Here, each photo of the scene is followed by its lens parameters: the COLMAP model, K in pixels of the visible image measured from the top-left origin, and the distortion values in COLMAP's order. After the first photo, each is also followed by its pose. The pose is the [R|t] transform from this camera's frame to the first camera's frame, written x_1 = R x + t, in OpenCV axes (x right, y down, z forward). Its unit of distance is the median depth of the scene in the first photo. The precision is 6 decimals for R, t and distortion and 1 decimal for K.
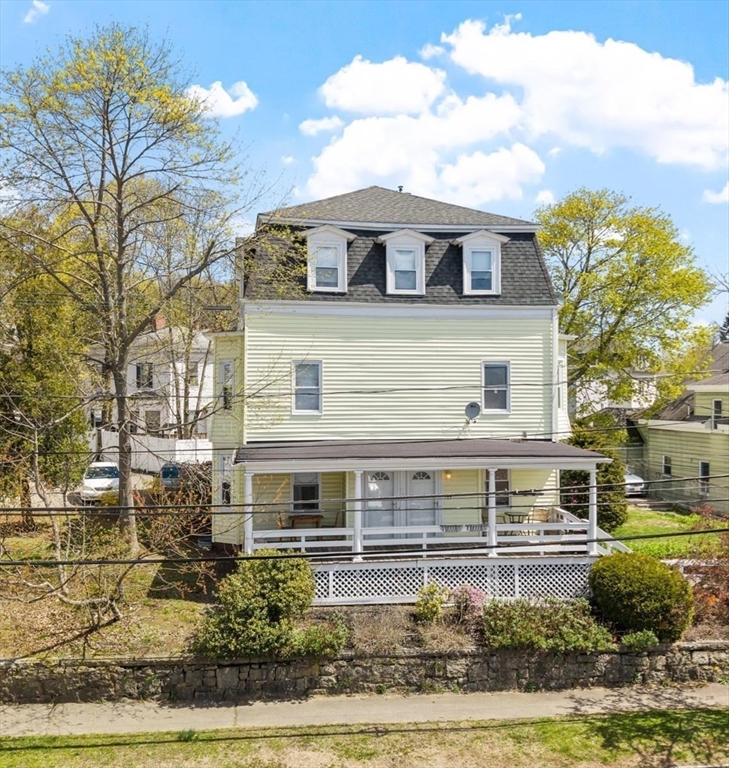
lens RADIAL K [[784.1, 0, 363.5], [0, 784.1, 383.9], [0, 0, 1]] dist [-0.008858, 0.000000]
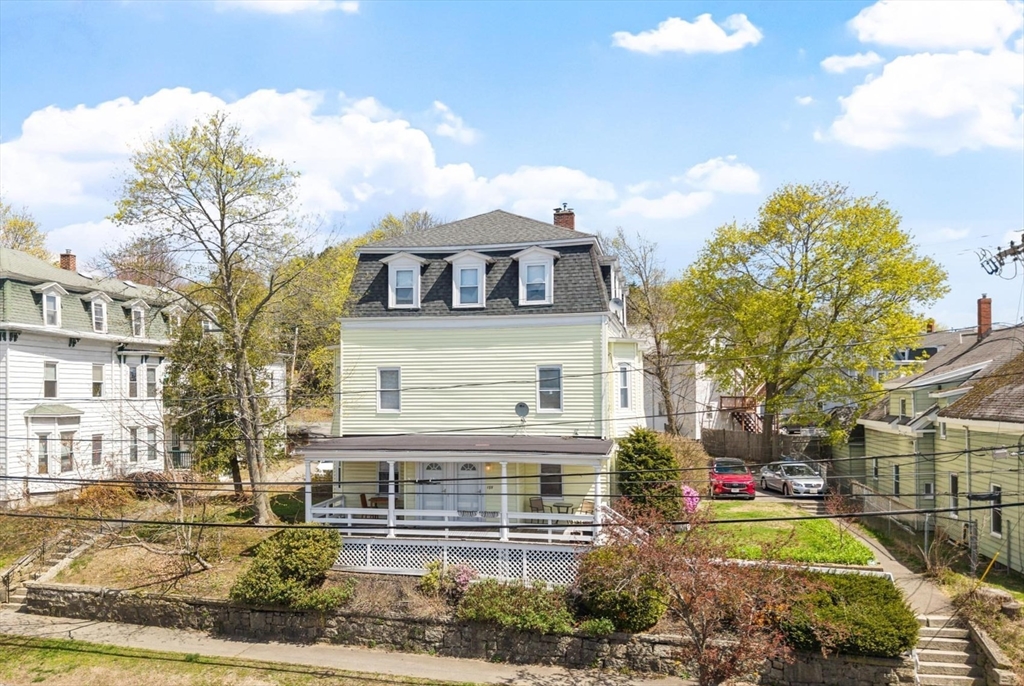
lens RADIAL K [[719.1, 0, 530.0], [0, 719.1, 394.1], [0, 0, 1]] dist [-0.006682, -0.013565]
pose [[0.942145, -0.004302, -0.335178, 0.588489], [0.009037, 0.999880, 0.012569, -0.001361], [0.335083, -0.014870, 0.942071, 0.055705]]
